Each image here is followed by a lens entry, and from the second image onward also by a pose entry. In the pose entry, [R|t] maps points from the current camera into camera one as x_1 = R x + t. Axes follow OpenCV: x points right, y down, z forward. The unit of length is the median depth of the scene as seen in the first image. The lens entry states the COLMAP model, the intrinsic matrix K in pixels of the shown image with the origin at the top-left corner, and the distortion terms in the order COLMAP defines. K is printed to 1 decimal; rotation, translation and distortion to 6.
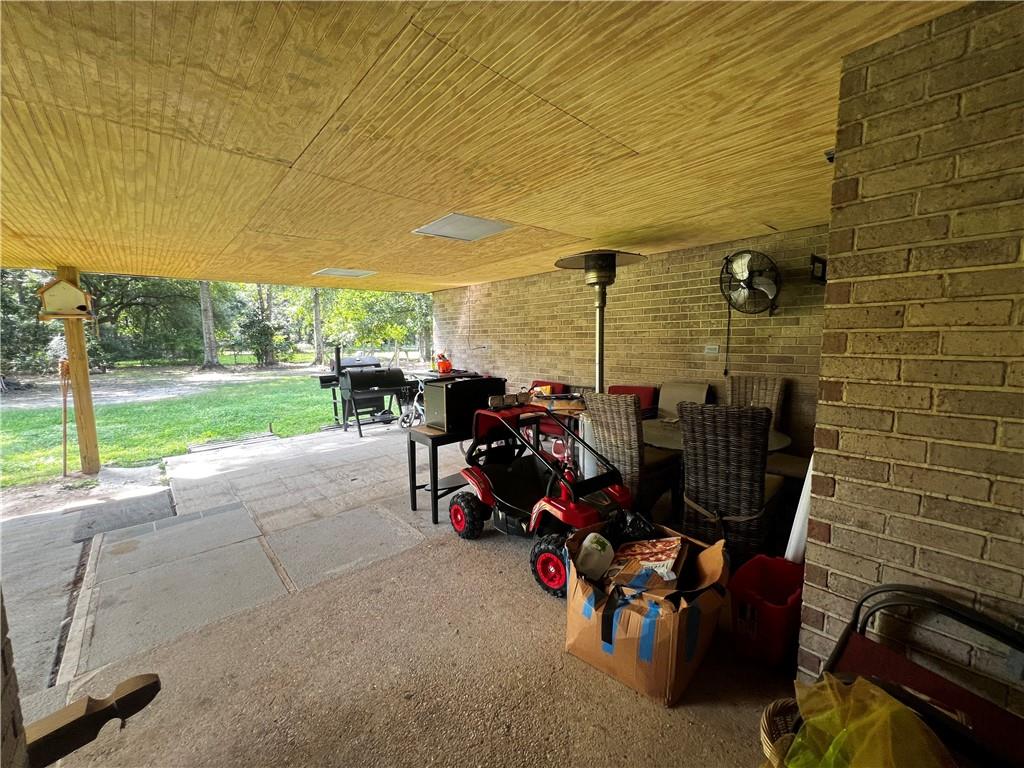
lens RADIAL K [[409.3, 0, 511.0], [0, 409.3, 385.0], [0, 0, 1]] dist [-0.001957, -0.000077]
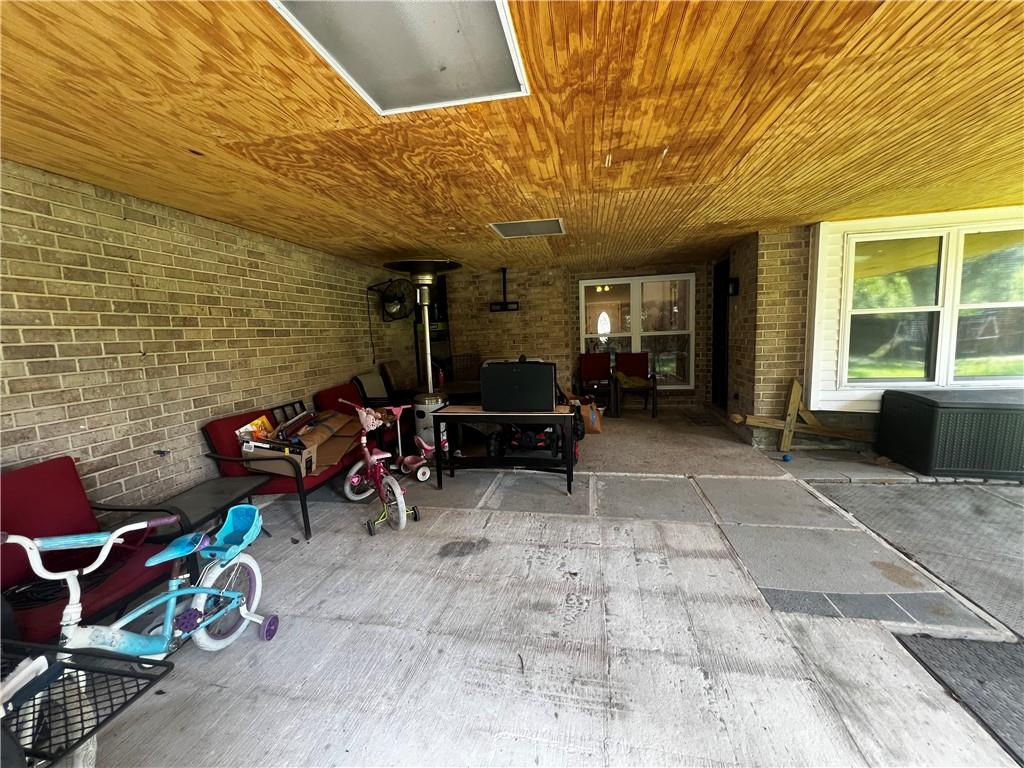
lens RADIAL K [[409.3, 0, 511.9], [0, 409.3, 384.2], [0, 0, 1]] dist [-0.001957, -0.000077]
pose [[-0.597683, -0.060340, 0.799459, -0.740321], [0.141161, 0.973666, 0.179021, -0.123017], [-0.789208, 0.219850, -0.573426, 1.290917]]
